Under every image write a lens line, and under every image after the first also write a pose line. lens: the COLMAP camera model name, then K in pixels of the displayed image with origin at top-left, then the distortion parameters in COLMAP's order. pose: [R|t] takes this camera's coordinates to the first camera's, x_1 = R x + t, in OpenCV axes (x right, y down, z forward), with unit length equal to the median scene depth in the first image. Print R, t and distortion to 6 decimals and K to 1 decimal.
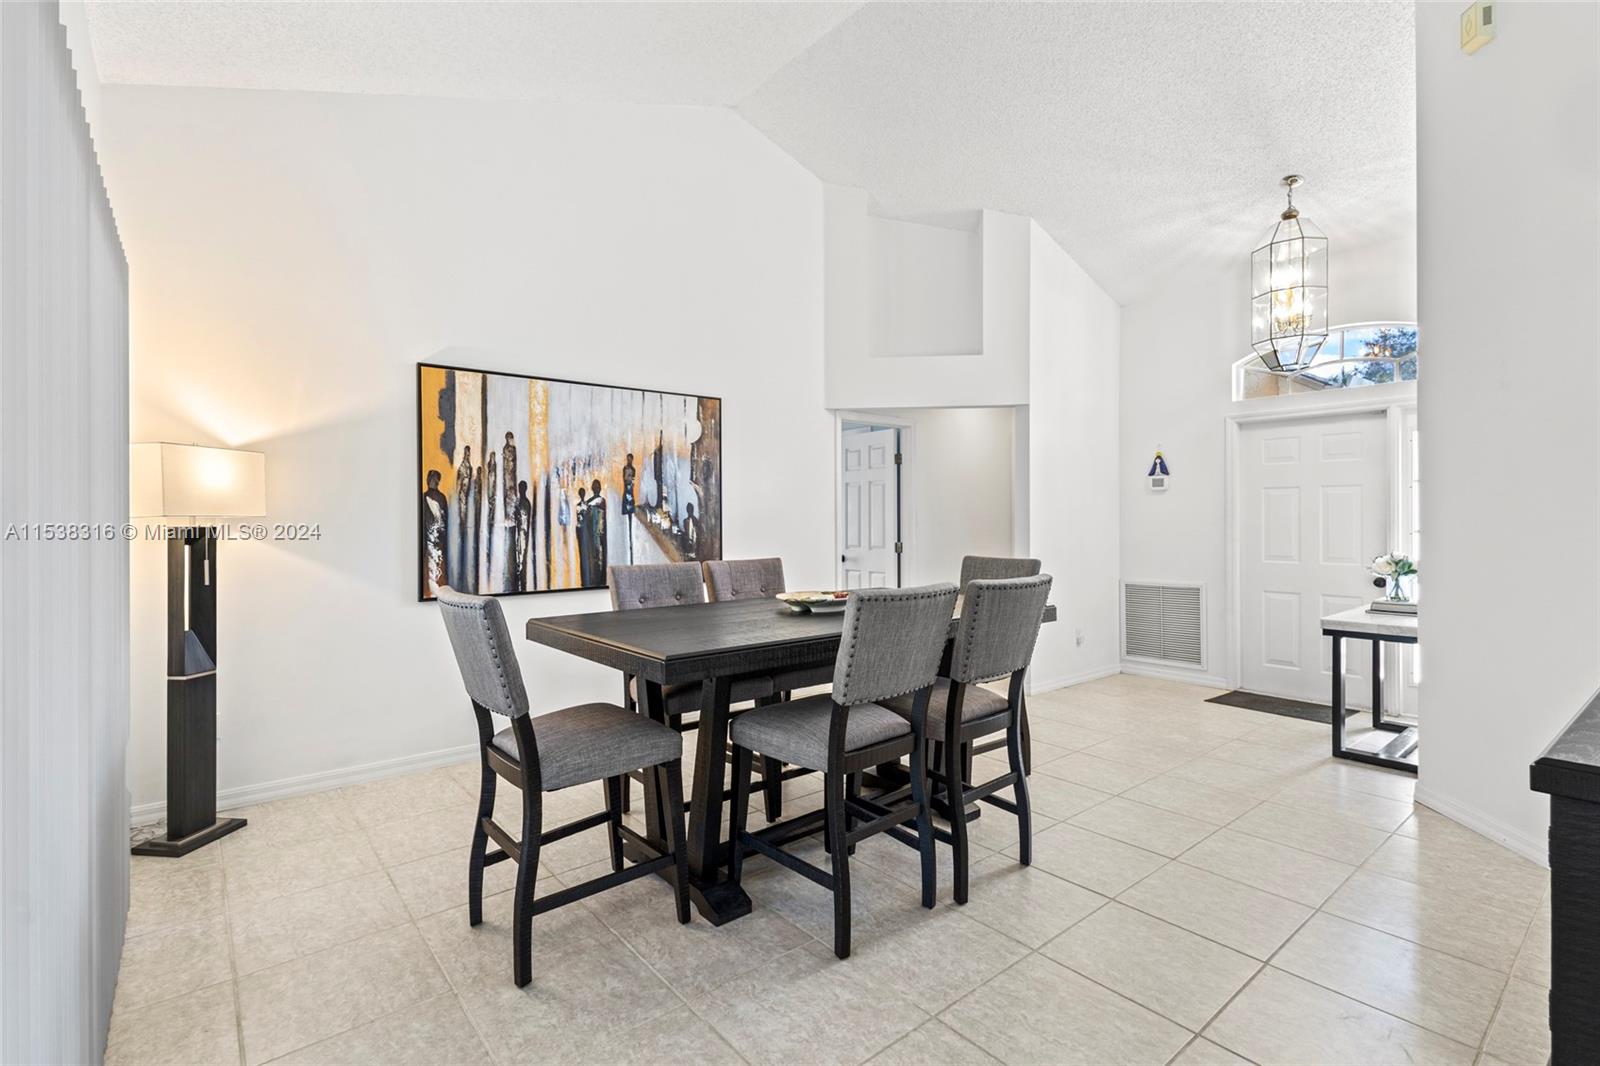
lens RADIAL K [[741.1, 0, 794.2], [0, 741.1, 523.4], [0, 0, 1]] dist [0.007242, 0.000593]
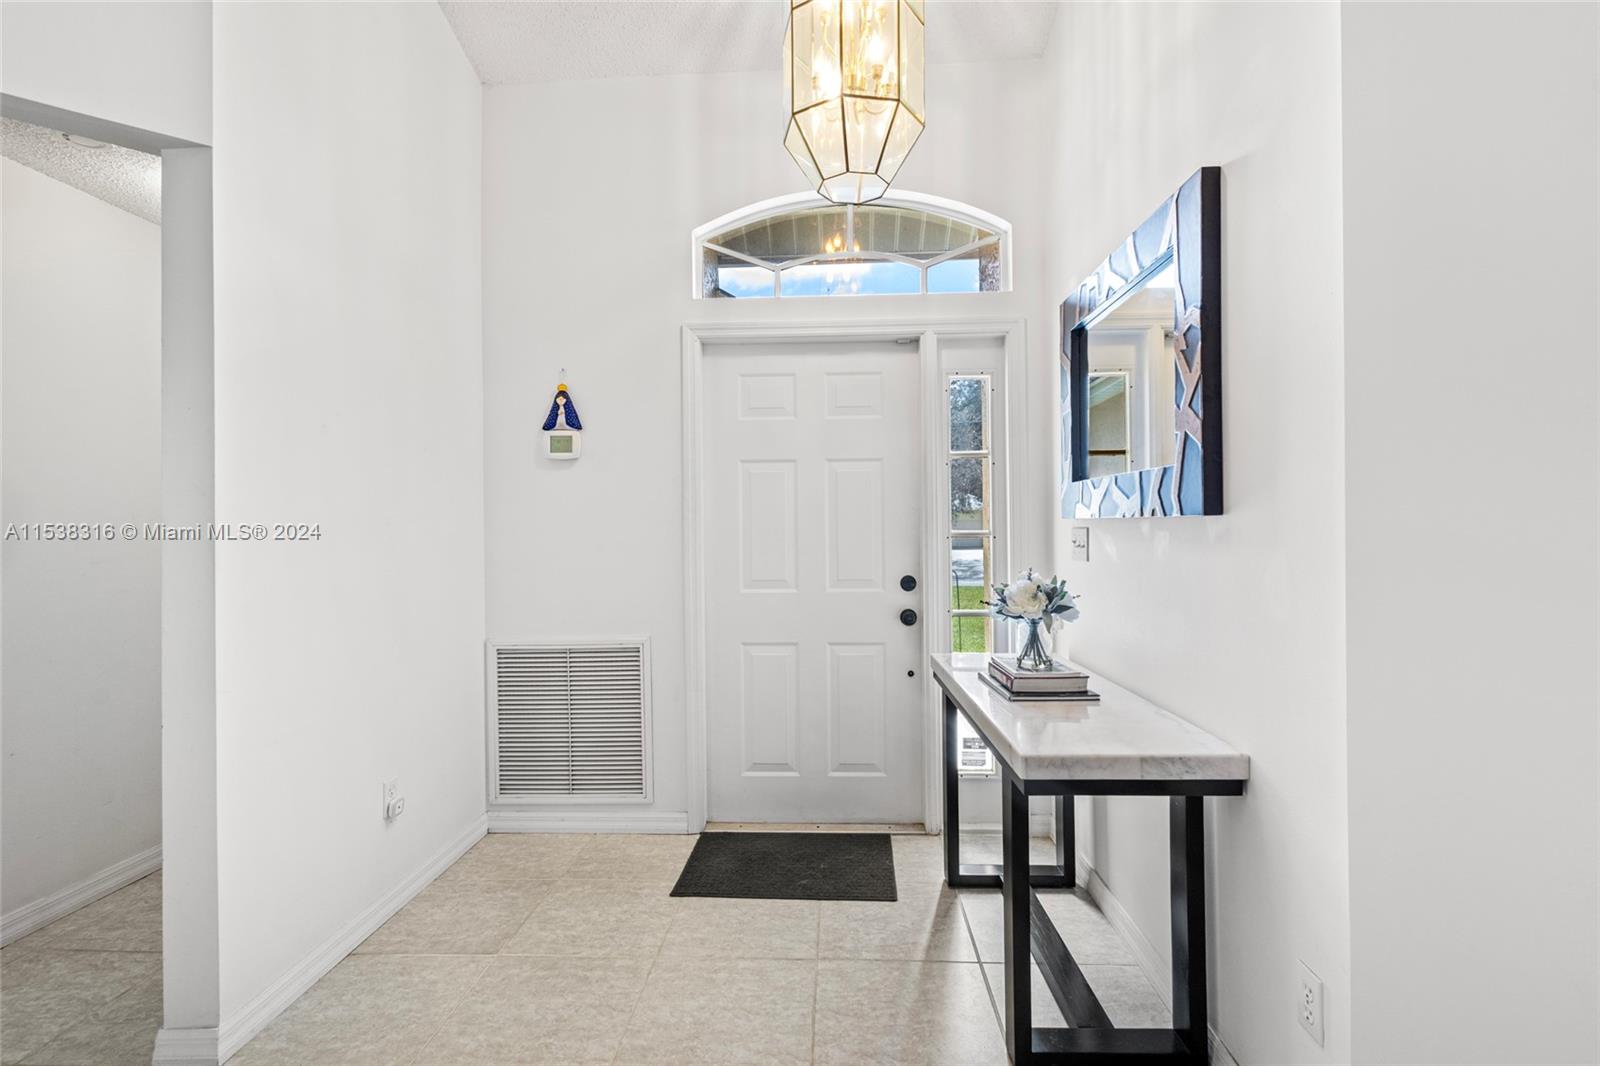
lens RADIAL K [[741.1, 0, 804.2], [0, 741.1, 528.2], [0, 0, 1]] dist [0.007242, 0.000593]
pose [[0.665524, 0.001105, 0.746376, 0.436872], [0.007069, 0.999945, -0.007783, 0.014949], [-0.746343, 0.010456, 0.665479, 1.059596]]
